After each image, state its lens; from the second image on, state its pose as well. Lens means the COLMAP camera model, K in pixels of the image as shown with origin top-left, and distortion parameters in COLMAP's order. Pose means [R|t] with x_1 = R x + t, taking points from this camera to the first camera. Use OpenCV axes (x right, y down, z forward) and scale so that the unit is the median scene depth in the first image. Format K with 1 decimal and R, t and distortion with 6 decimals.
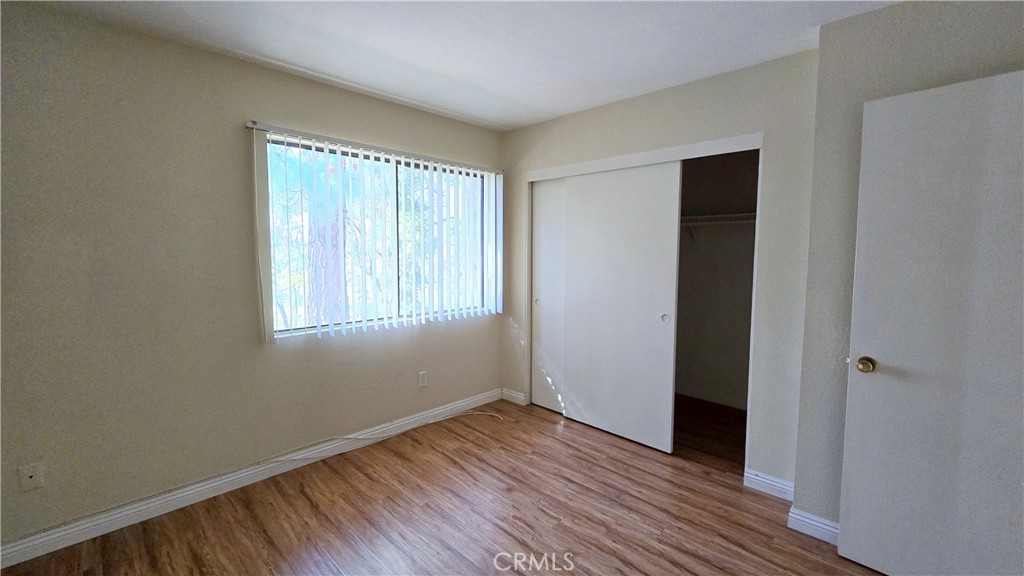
lens RADIAL K [[446.0, 0, 509.6], [0, 446.0, 282.9], [0, 0, 1]] dist [-0.001363, -0.000749]
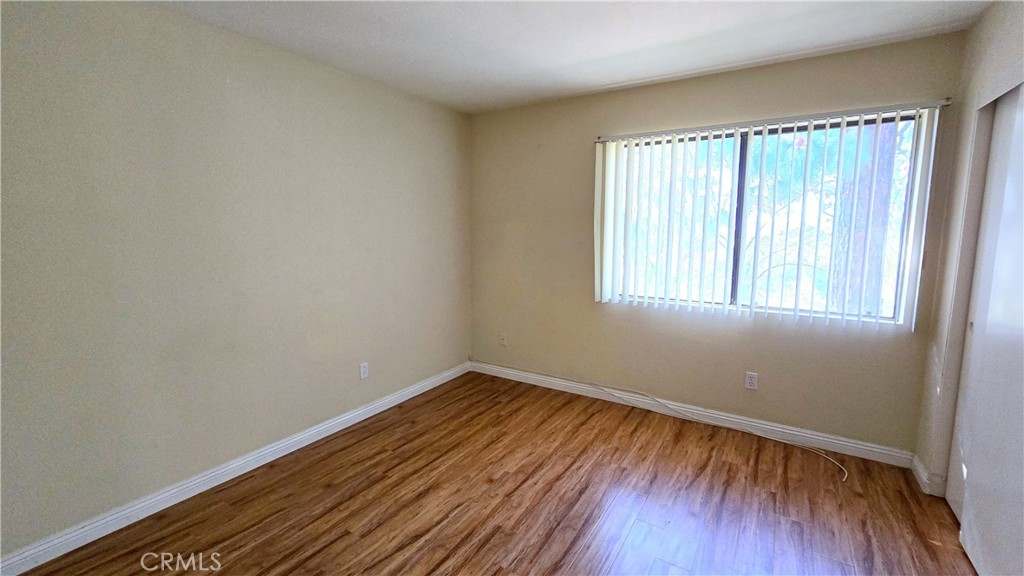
lens RADIAL K [[446.0, 0, 509.6], [0, 446.0, 282.9], [0, 0, 1]] dist [-0.001363, -0.000749]
pose [[0.165687, 0.112727, -0.979715, 0.616758], [-0.079070, 0.991766, 0.100741, -0.026431], [0.983003, 0.060775, 0.173236, 0.413146]]
